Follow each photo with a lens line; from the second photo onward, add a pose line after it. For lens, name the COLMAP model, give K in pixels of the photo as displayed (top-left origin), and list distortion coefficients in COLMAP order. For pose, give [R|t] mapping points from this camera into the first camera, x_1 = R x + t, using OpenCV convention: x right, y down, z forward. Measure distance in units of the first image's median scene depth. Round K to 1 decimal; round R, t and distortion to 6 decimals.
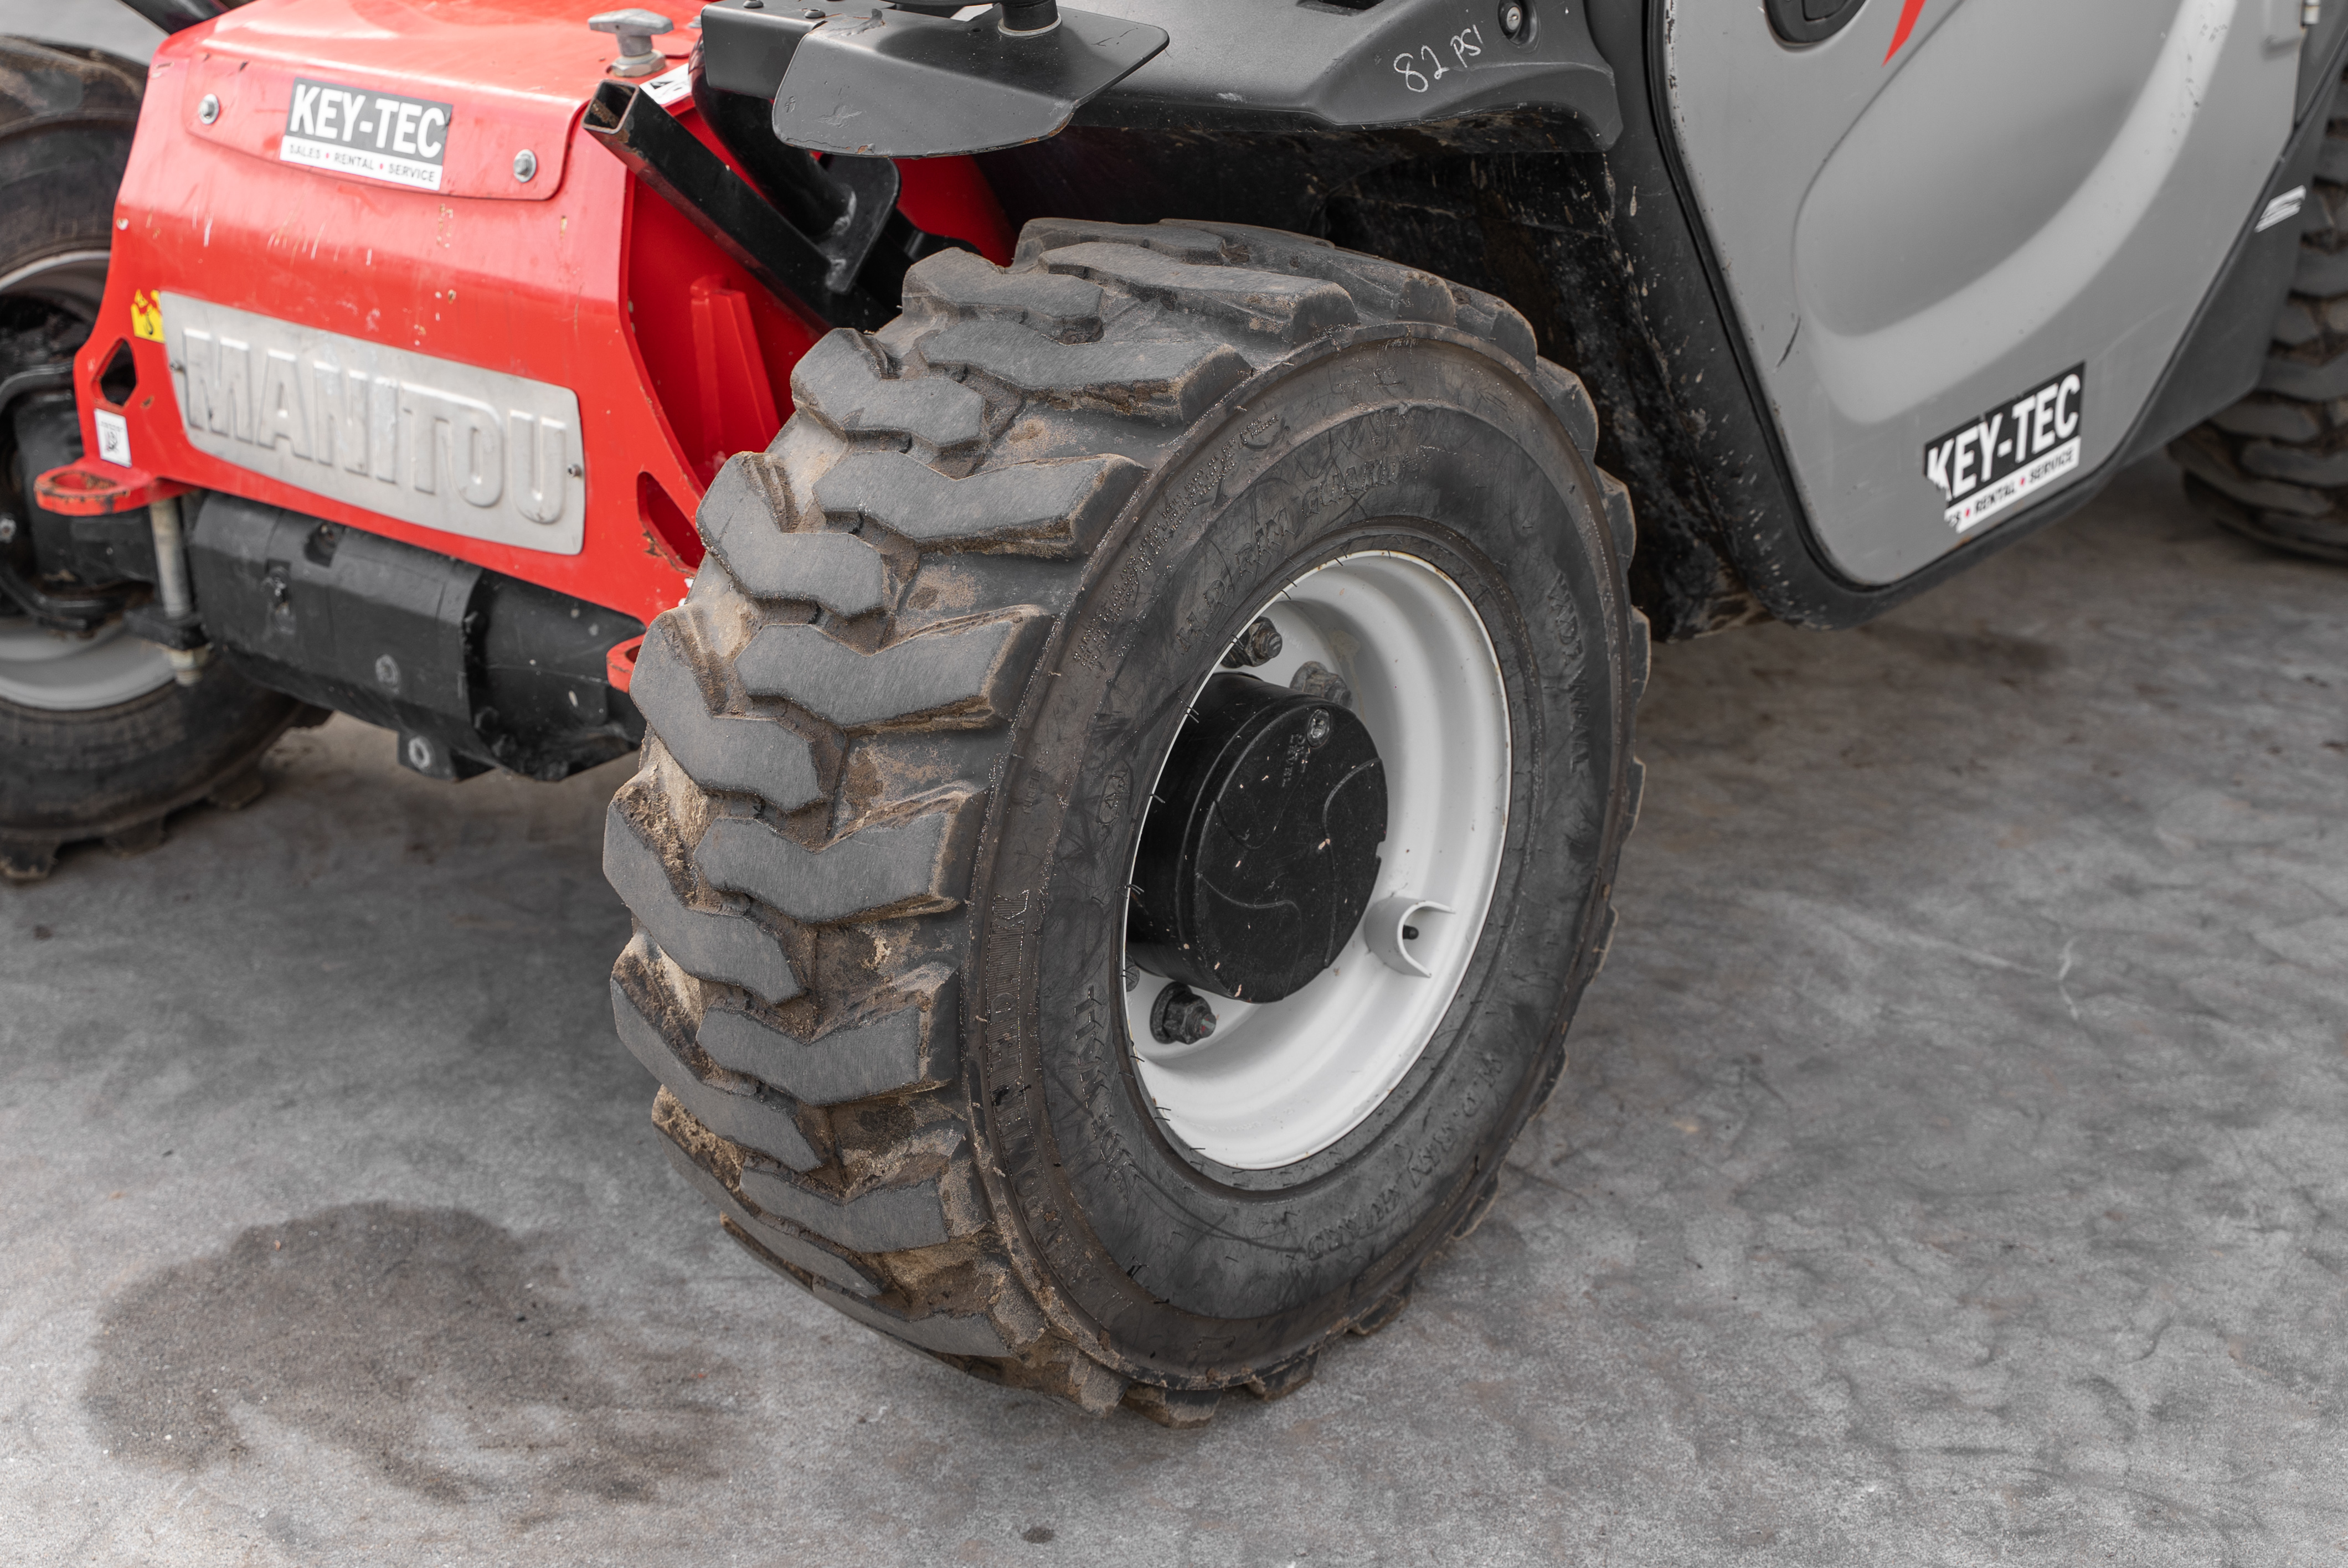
lens RADIAL K [[3381.3, 0, 1175.1], [0, 3381.3, 772.7], [0, 0, 1]] dist [0.011329, 0.000000]
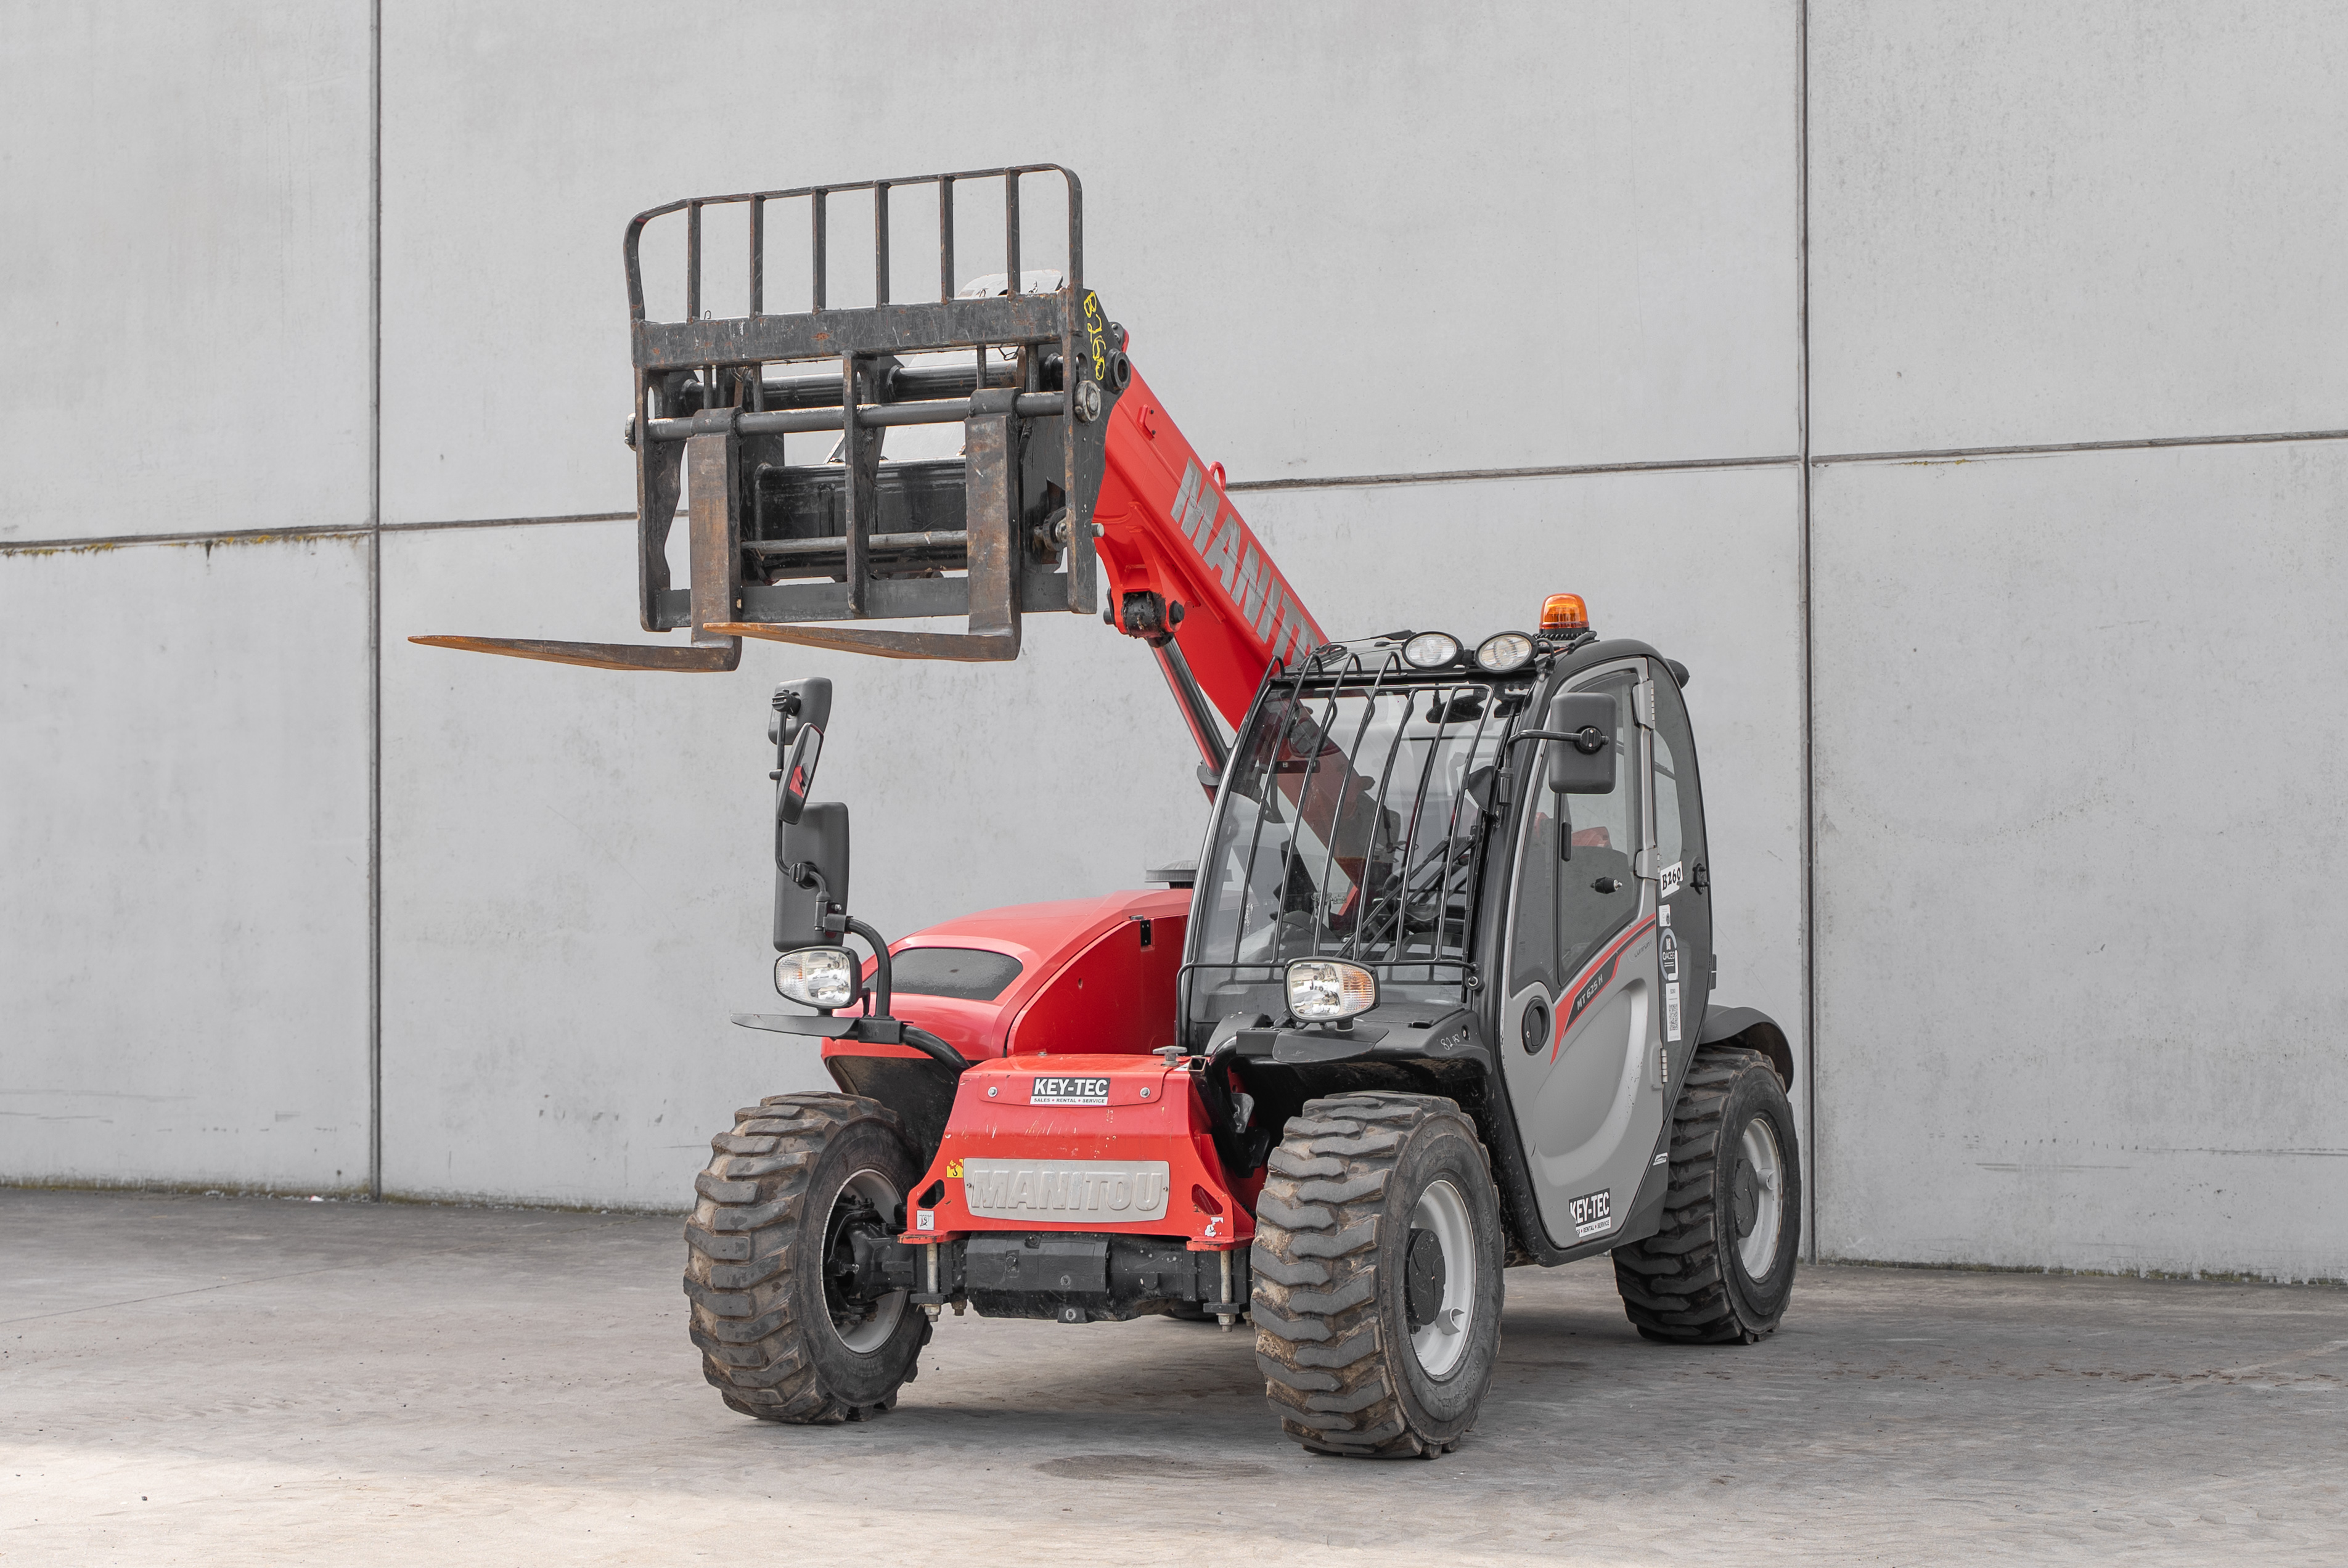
lens RADIAL K [[4218.8, 0, 1153.4], [0, 4218.8, 805.3], [0, 0, 1]] dist [0.005625, 0.000000]
pose [[0.969421, 0.007891, 0.245276, -1.114507], [0.089242, 0.919717, -0.382305, 1.037020], [-0.228601, 0.392503, 0.890889, -2.499587]]
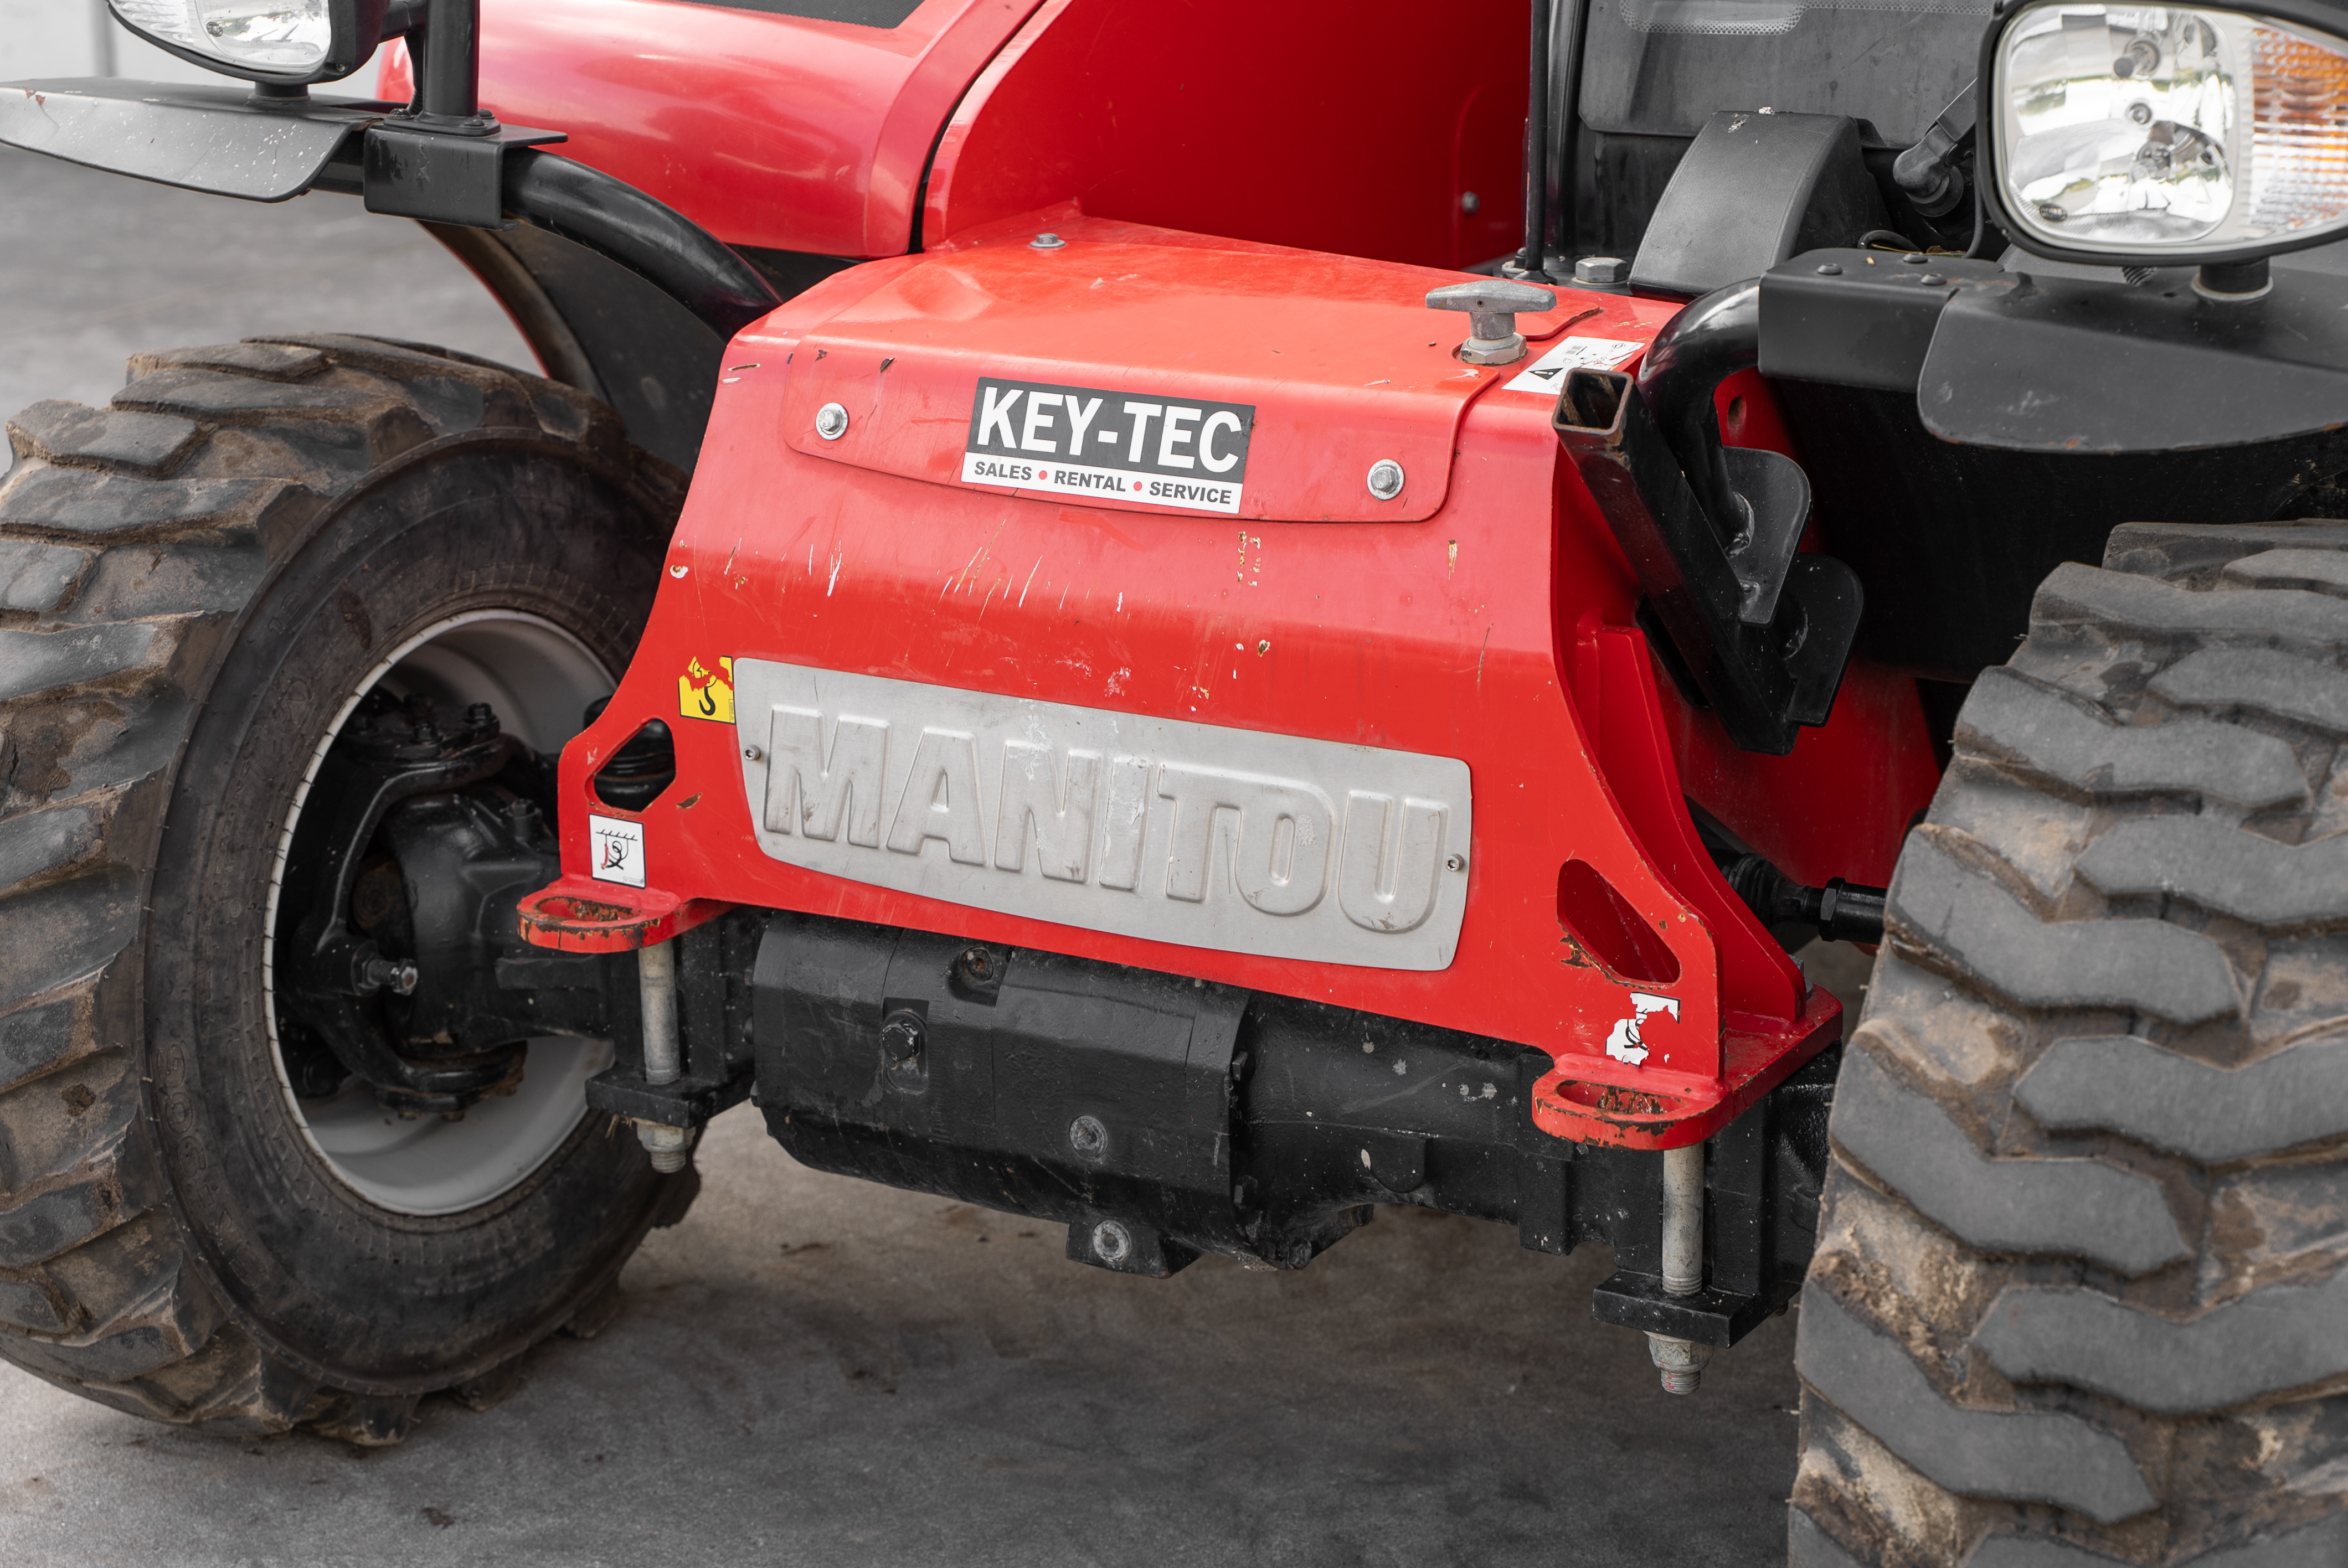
lens RADIAL K [[4385.1, 0, 1167.8], [0, 4385.1, 789.1], [0, 0, 1]] dist [0.003269, 0.000000]
pose [[0.988235, -0.040983, 0.147352, -0.388735], [0.055759, 0.993664, -0.097589, -0.011042], [-0.142419, 0.104657, 0.984258, 0.011629]]
